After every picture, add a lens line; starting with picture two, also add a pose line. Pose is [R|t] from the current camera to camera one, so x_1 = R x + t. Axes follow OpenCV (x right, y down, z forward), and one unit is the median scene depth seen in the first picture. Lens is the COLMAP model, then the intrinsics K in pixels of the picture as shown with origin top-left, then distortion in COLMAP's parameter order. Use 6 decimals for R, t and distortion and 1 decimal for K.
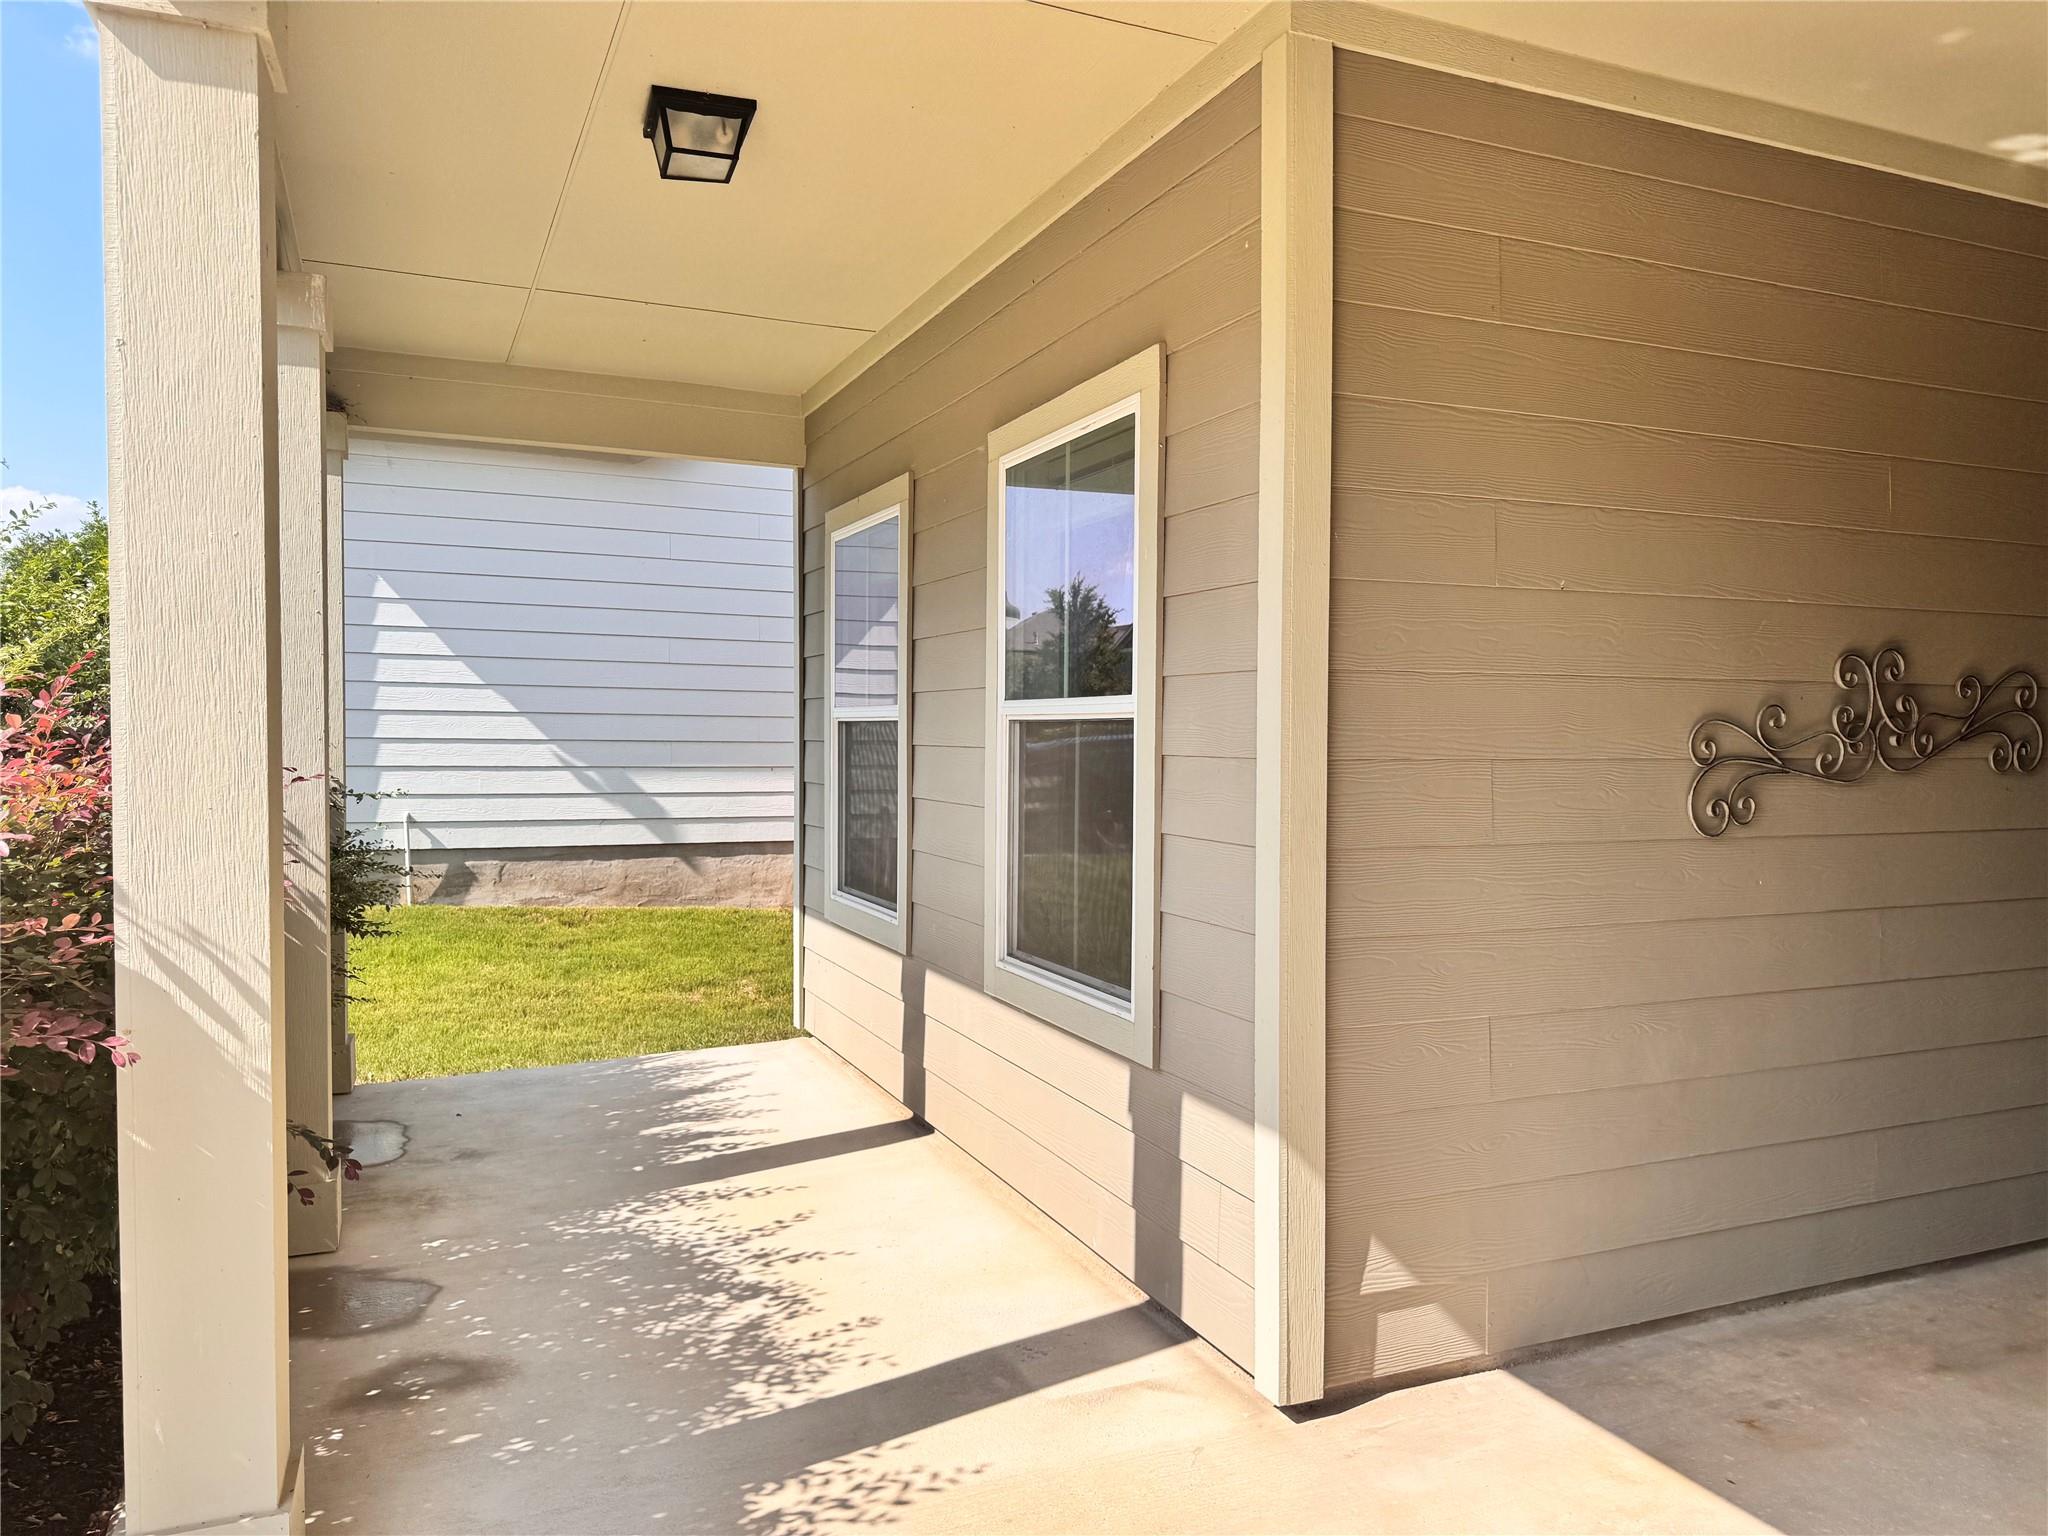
lens RADIAL K [[1460.3, 0, 1029.4], [0, 1460.3, 771.9], [0, 0, 1]] dist [0.068370, -0.043415]
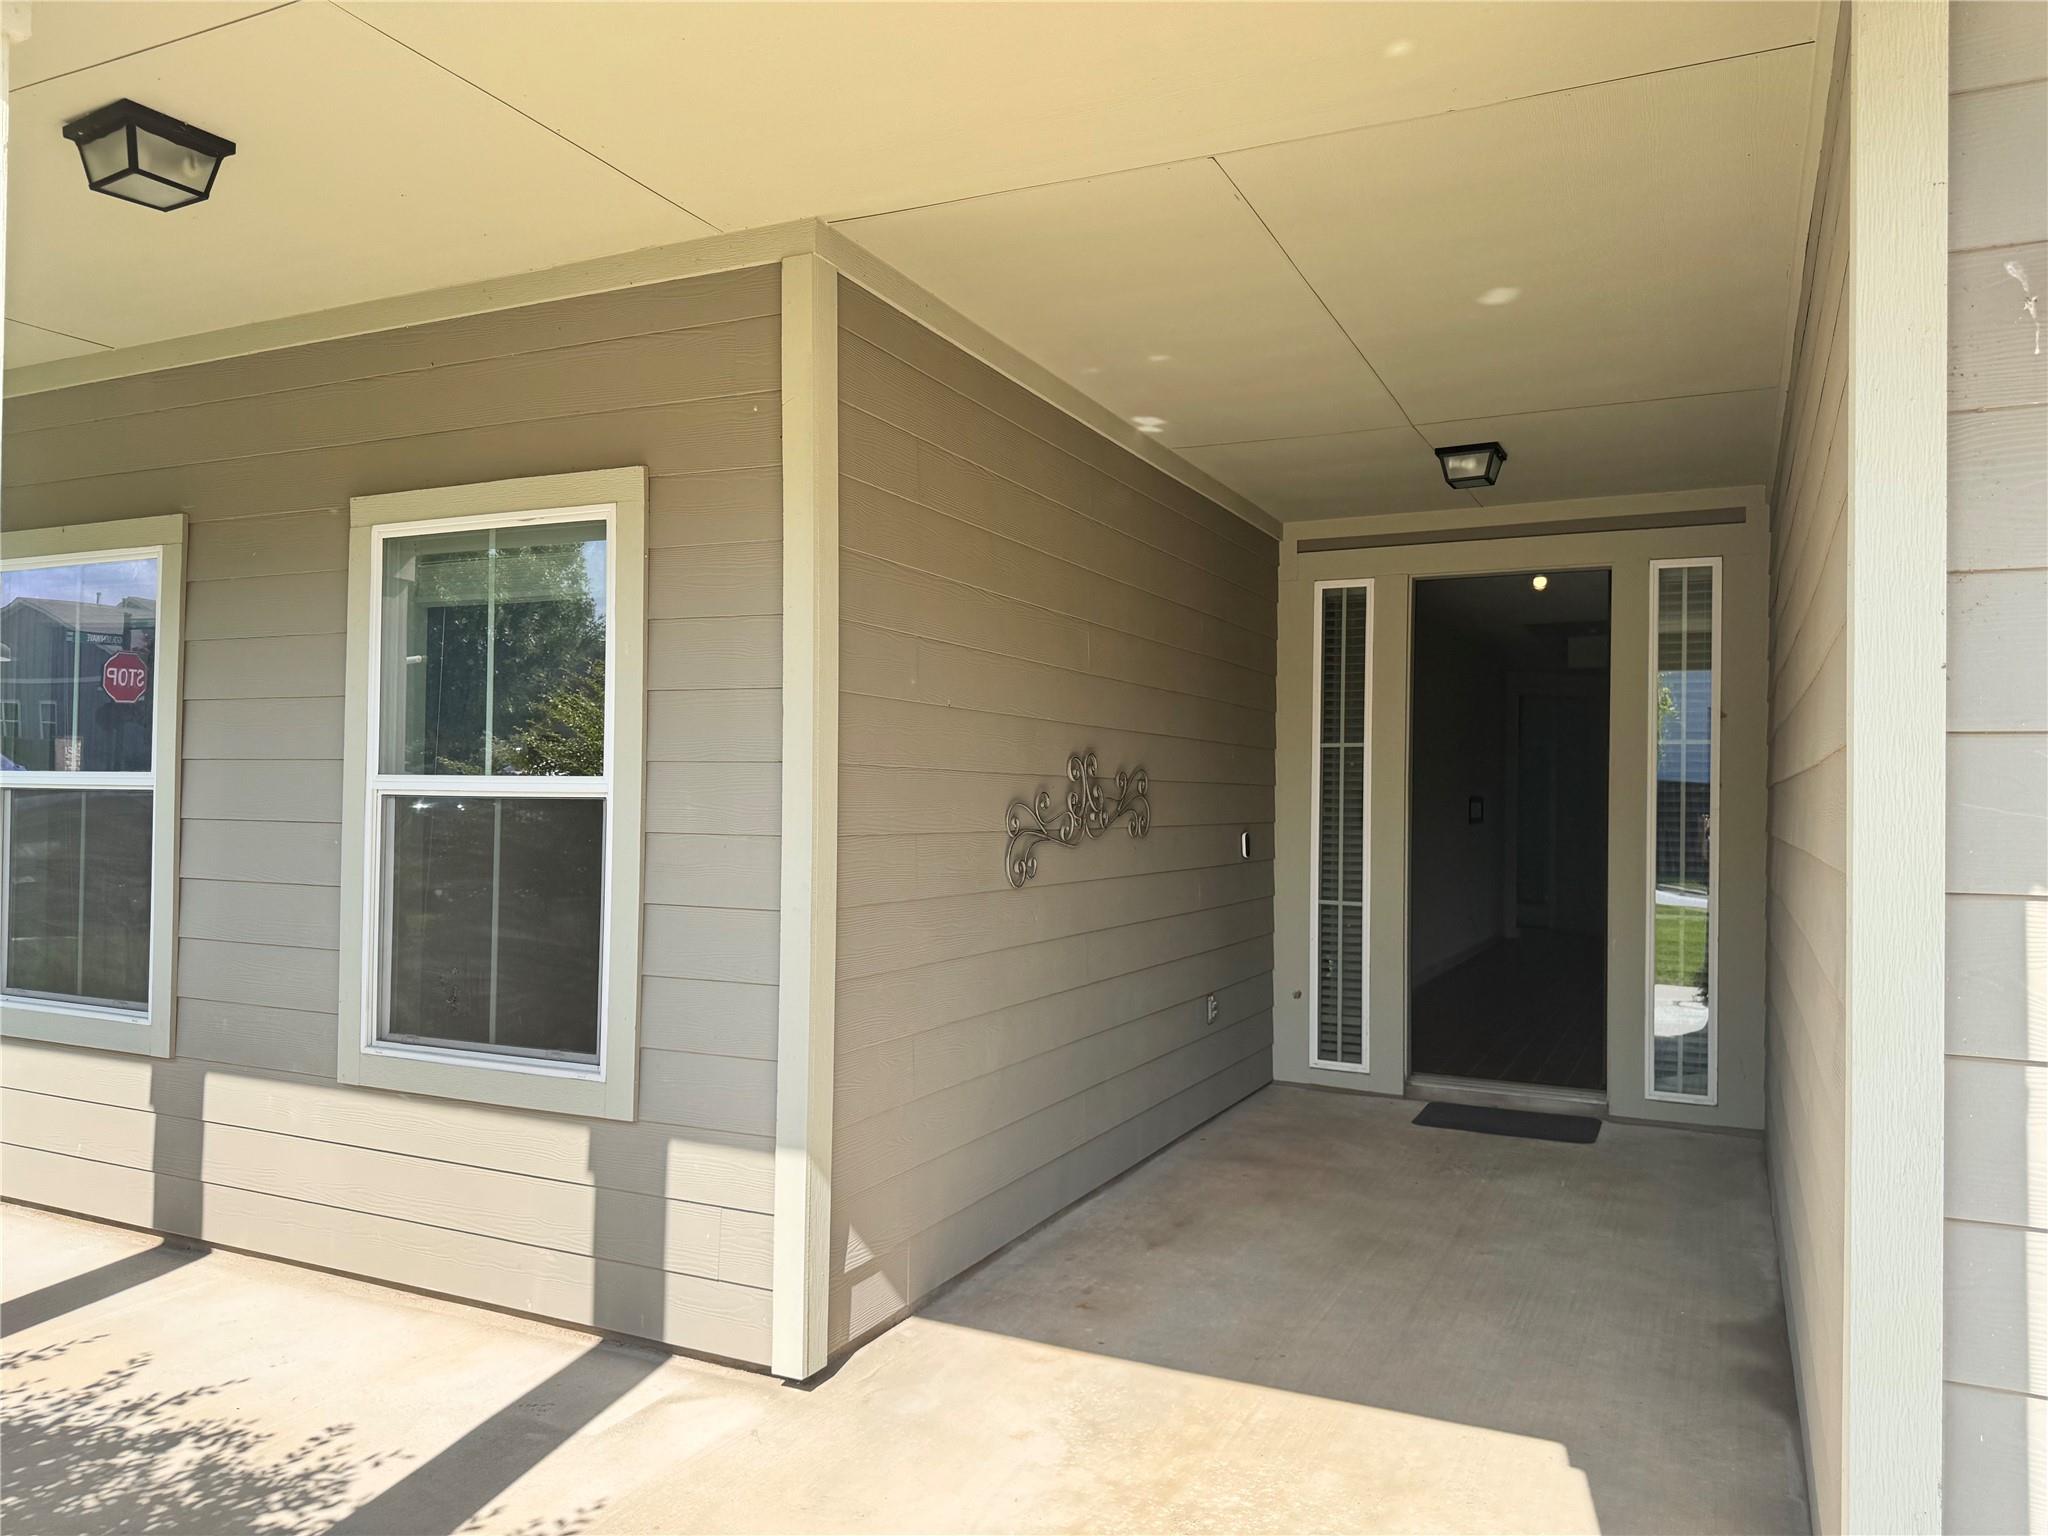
lens RADIAL K [[1437.8, 0, 1018.2], [0, 1437.8, 774.6], [0, 0, 1]] dist [0.082741, -0.049755]
pose [[0.772961, 0.016318, 0.634244, -0.379999], [0.008402, 0.999318, -0.035950, -0.012945], [-0.634398, 0.033117, 0.772297, -0.030545]]
